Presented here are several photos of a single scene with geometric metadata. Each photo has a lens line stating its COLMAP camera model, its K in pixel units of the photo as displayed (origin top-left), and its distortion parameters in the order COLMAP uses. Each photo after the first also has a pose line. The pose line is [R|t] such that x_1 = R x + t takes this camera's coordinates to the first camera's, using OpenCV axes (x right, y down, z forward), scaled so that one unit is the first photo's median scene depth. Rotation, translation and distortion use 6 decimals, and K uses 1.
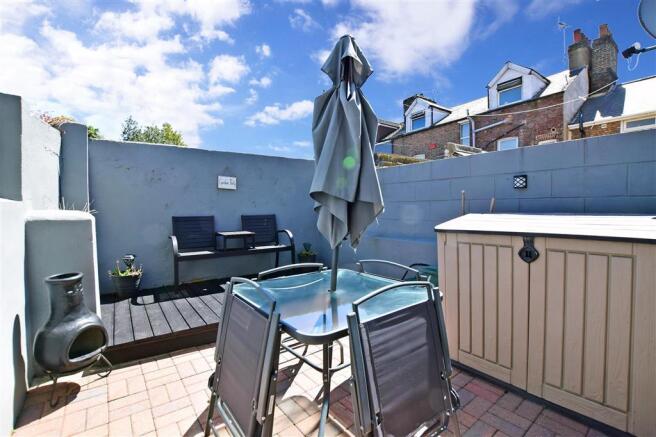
lens RADIAL K [[291.9, 0, 326.0], [0, 291.9, 220.1], [0, 0, 1]] dist [-0.019805, 0.000615]
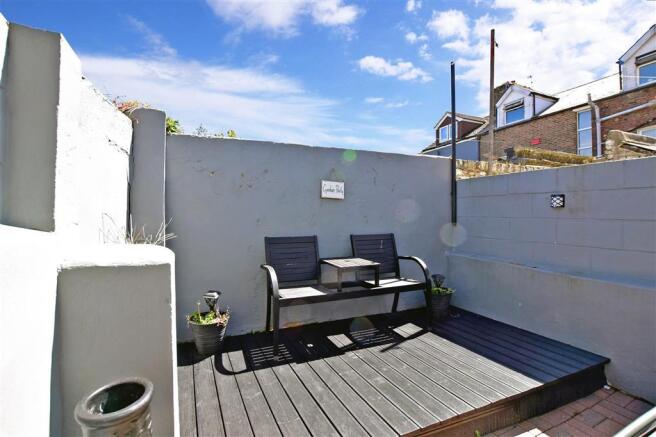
lens RADIAL K [[318.0, 0, 328.0], [0, 318.0, 218.5], [0, 0, 1]] dist [-0.020267, 0.001143]
pose [[0.978705, 0.008695, -0.205087, -0.186253], [-0.015063, 0.999451, -0.029510, -0.032932], [0.204718, 0.031970, 0.978299, 0.220343]]
